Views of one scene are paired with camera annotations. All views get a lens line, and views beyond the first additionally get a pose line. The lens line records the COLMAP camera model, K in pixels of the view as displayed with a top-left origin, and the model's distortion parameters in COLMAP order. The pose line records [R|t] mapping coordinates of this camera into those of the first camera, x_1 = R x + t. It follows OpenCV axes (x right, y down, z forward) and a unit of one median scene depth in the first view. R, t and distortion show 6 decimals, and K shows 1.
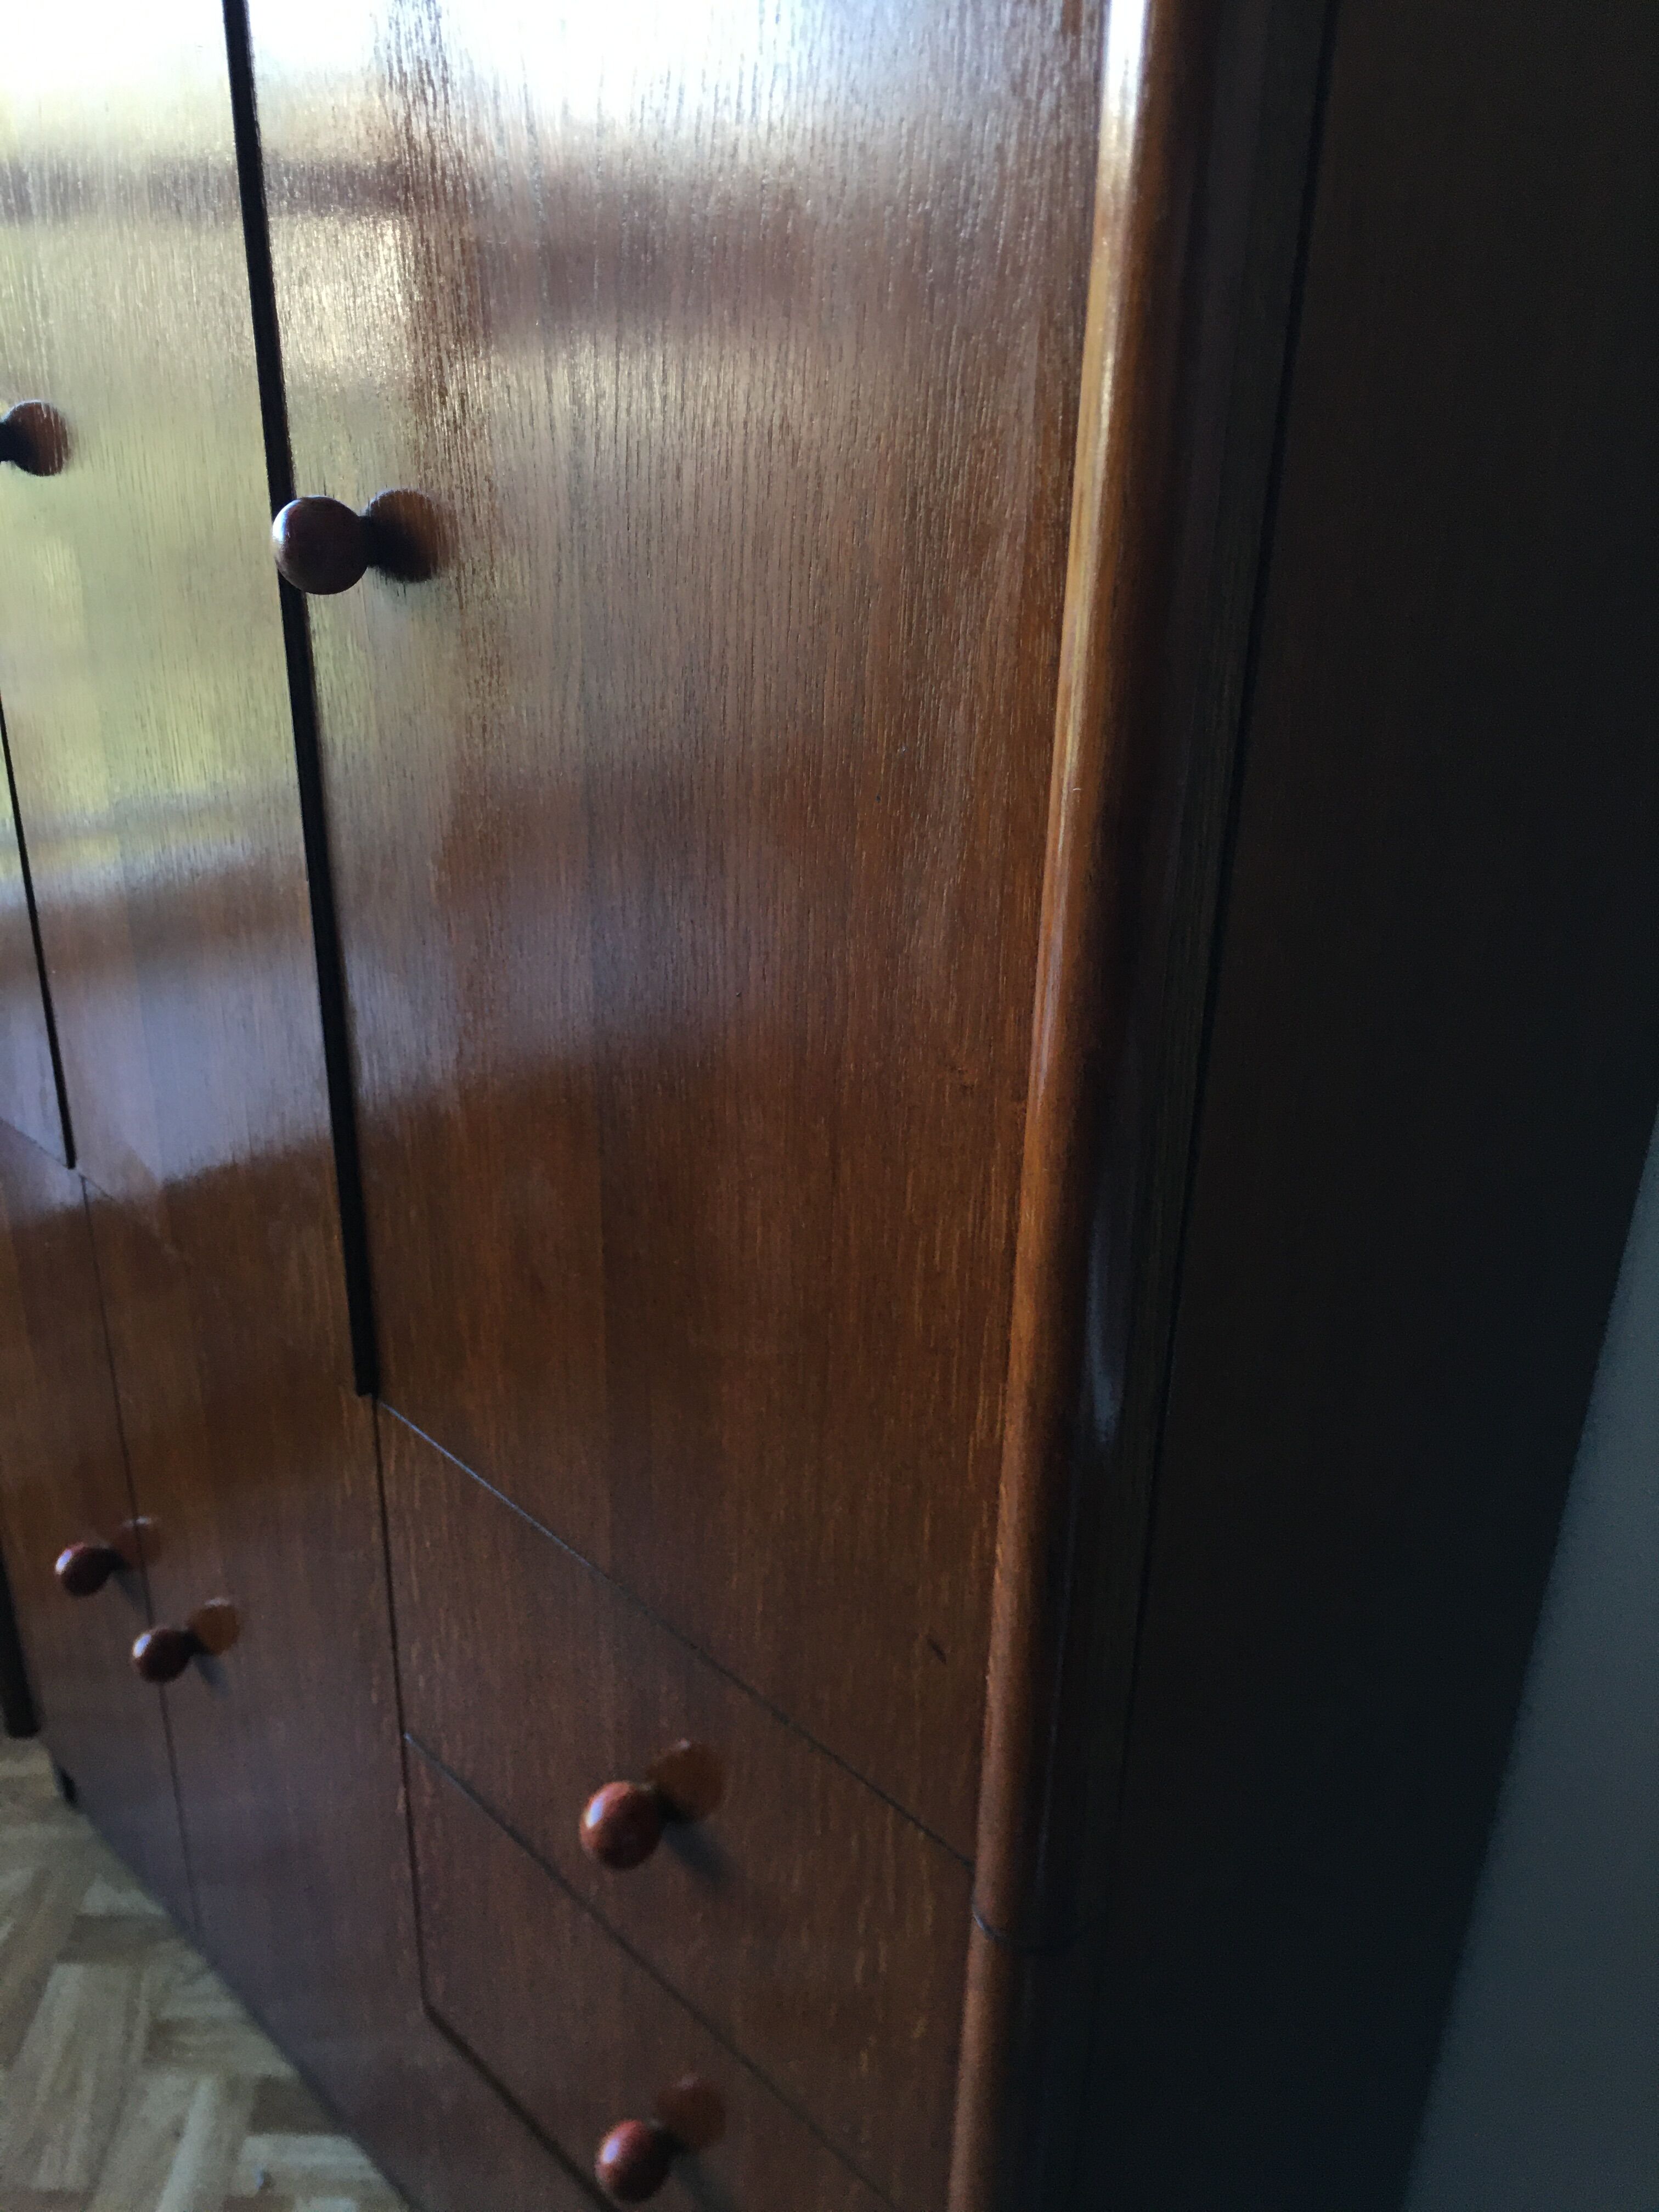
lens RADIAL K [[1942.7, 0, 829.5], [0, 1942.7, 1106.0], [0, 0, 1]] dist [0.061863, -0.084772]
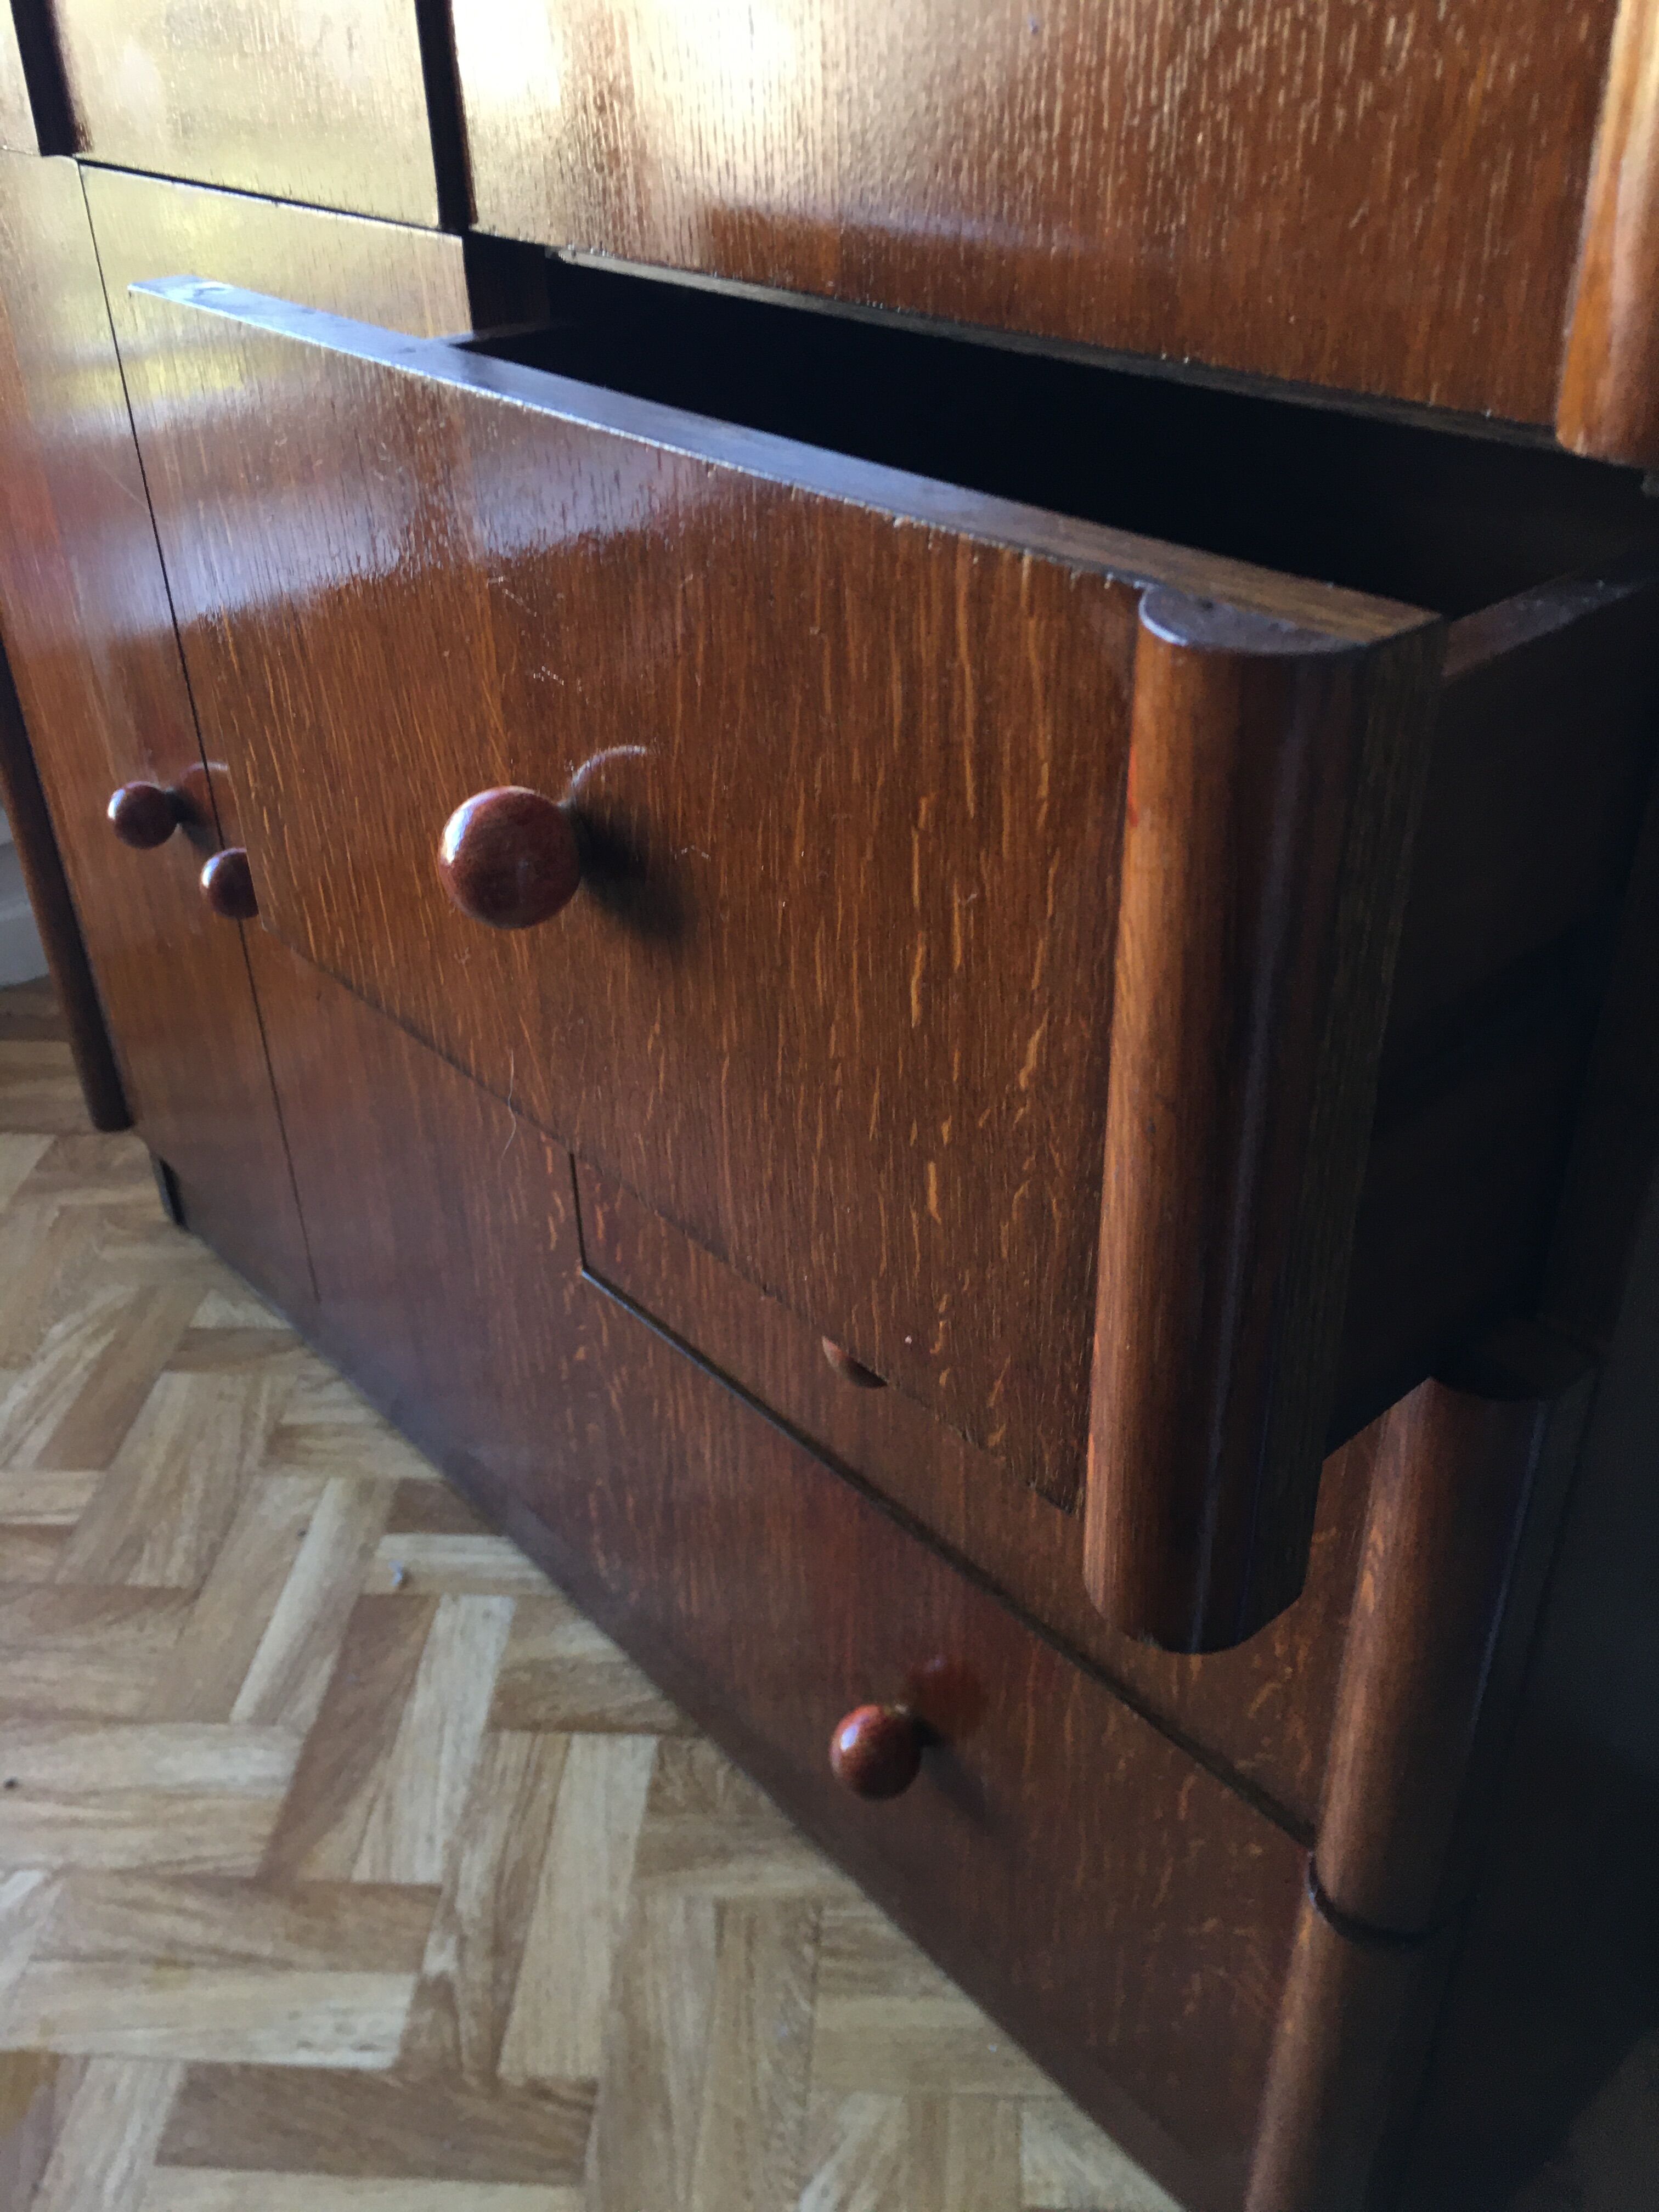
lens RADIAL K [[1942.7, 0, 829.5], [0, 1942.7, 1106.0], [0, 0, 1]] dist [0.061863, -0.084772]
pose [[0.995880, -0.018567, -0.088755, -0.030412], [0.027451, 0.994613, 0.099956, 0.259252], [0.086421, -0.101981, 0.991025, 0.209355]]
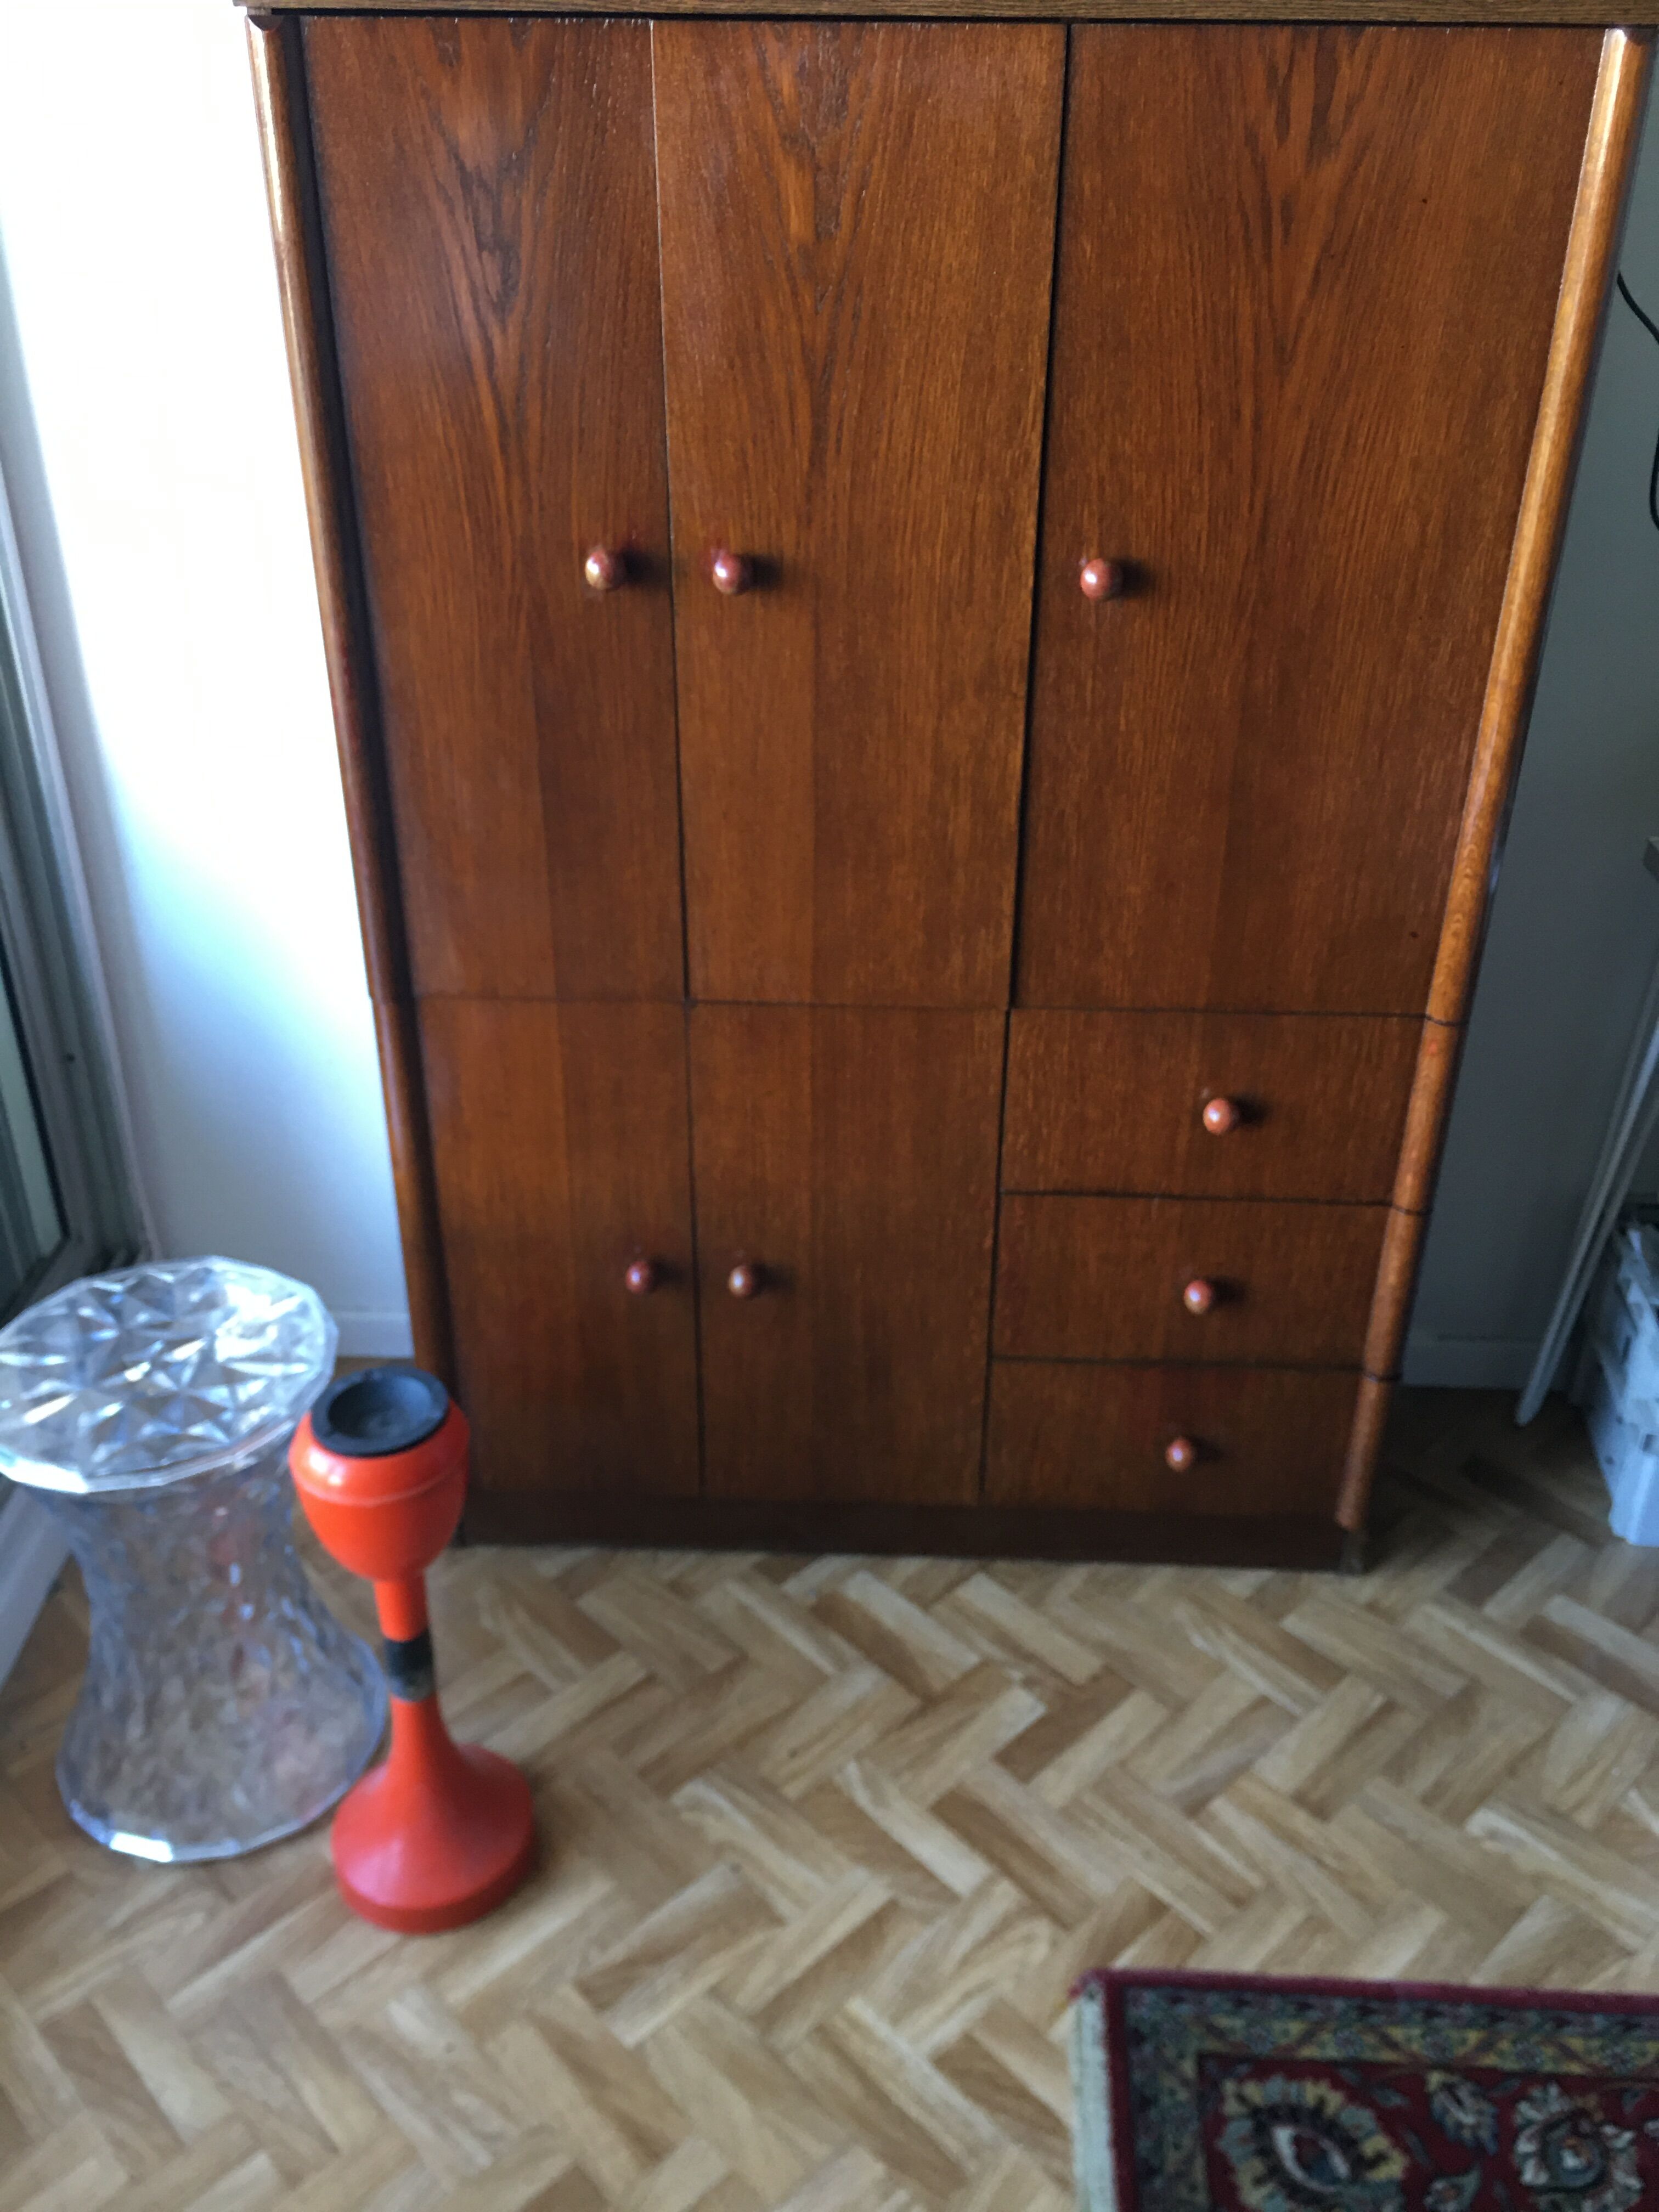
lens RADIAL K [[1942.7, 0, 829.5], [0, 1942.7, 1106.0], [0, 0, 1]] dist [0.061863, -0.084772]
pose [[0.719605, -0.375048, 0.584387, -1.018231], [0.320137, 0.926003, 0.200078, -0.138476], [-0.616182, 0.043107, 0.786423, -0.282275]]
